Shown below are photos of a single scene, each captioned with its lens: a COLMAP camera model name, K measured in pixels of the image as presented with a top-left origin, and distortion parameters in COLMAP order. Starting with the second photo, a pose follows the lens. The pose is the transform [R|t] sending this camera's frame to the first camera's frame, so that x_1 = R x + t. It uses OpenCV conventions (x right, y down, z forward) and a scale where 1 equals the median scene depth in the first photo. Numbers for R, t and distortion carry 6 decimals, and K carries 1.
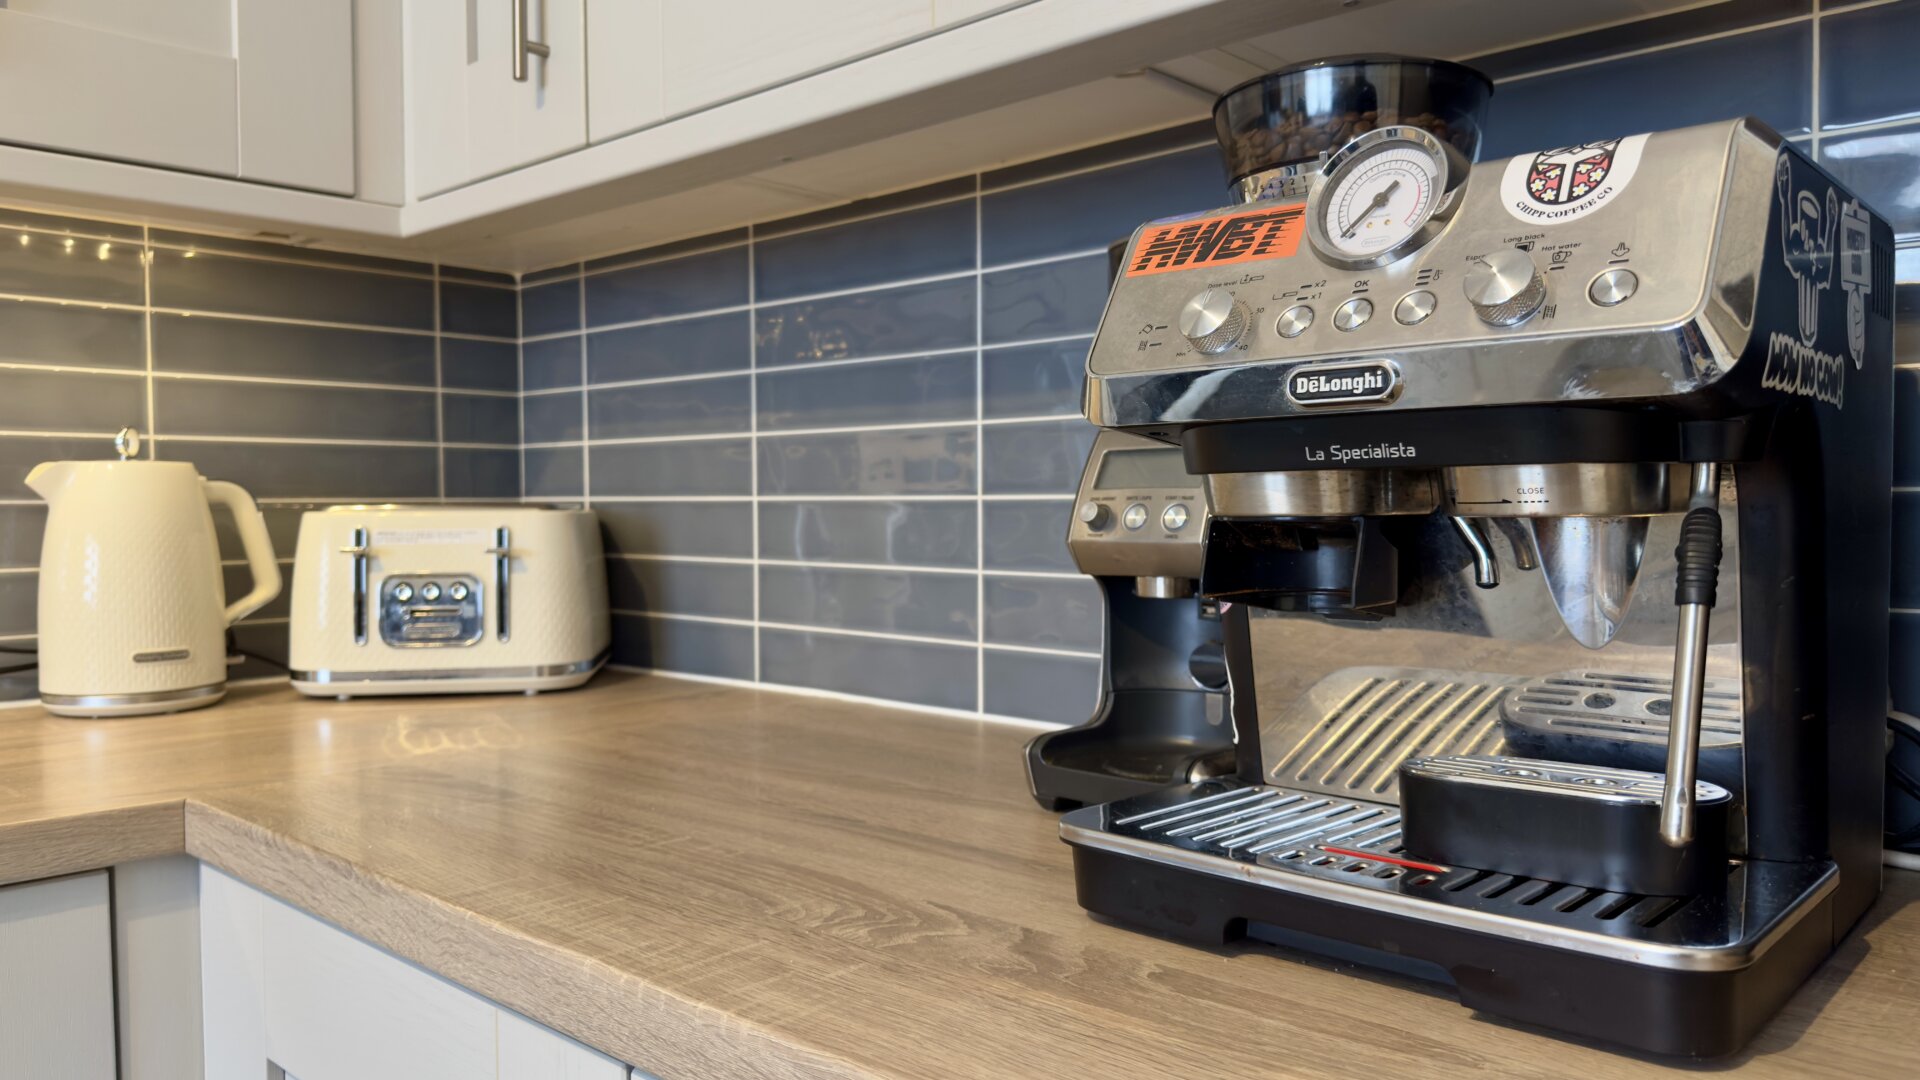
lens RADIAL K [[1370.5, 0, 961.5], [0, 1370.5, 536.1], [0, 0, 1]] dist [0.011958, -0.025053]
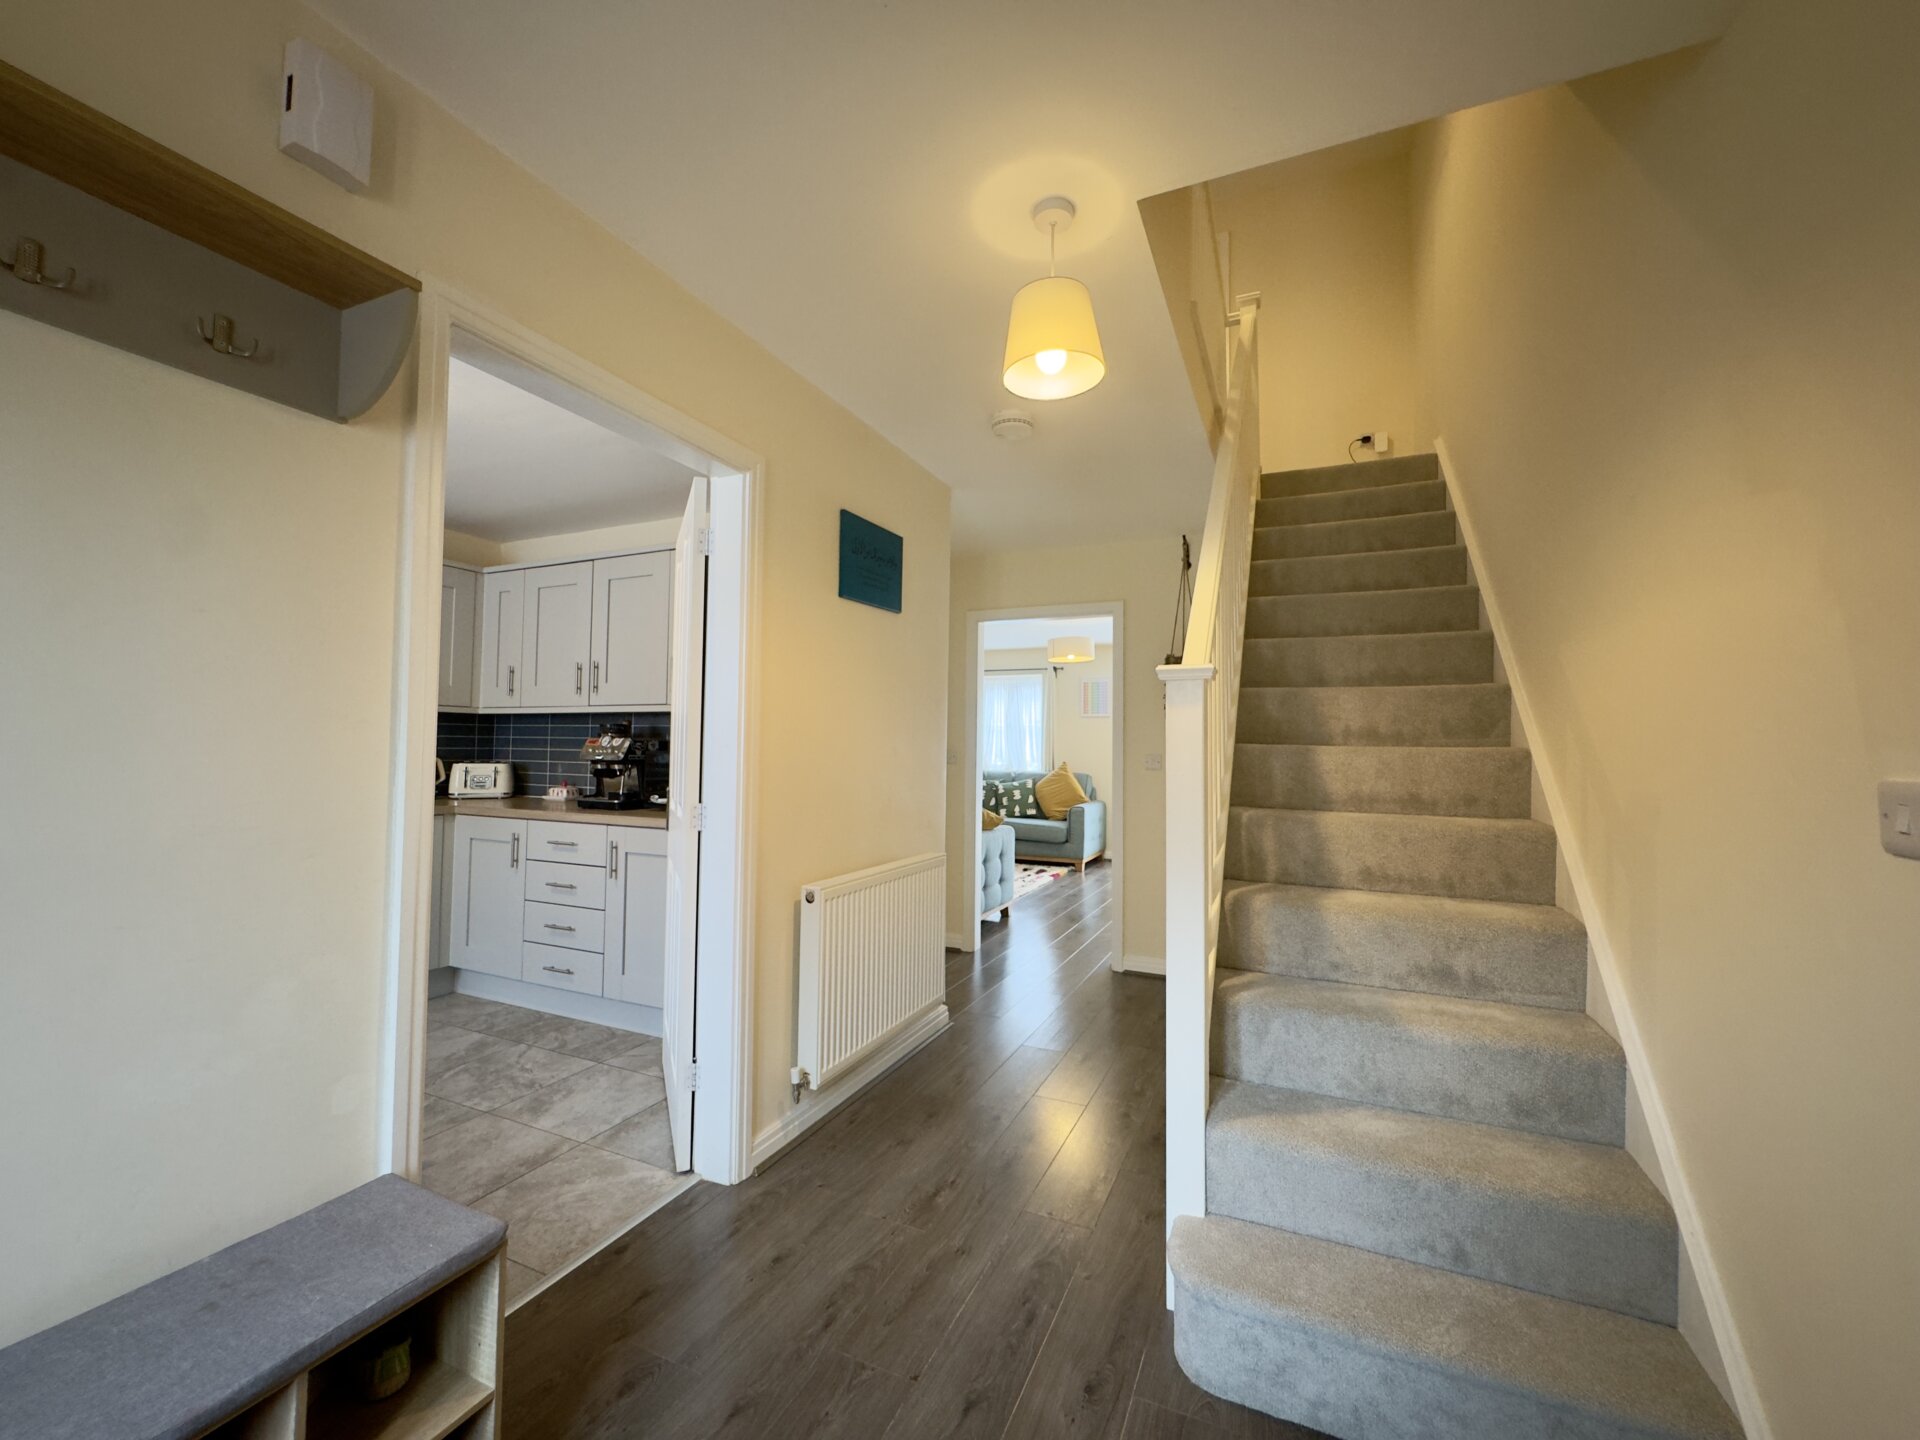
lens RADIAL K [[764.5, 0, 966.3], [0, 764.5, 712.5], [0, 0, 1]] dist [-0.003179, 0.000715]
pose [[0.948488, 0.025947, 0.315749, 0.458300], [-0.005926, 0.997919, -0.064205, -0.037166], [-0.316758, 0.059027, 0.946668, -2.394803]]
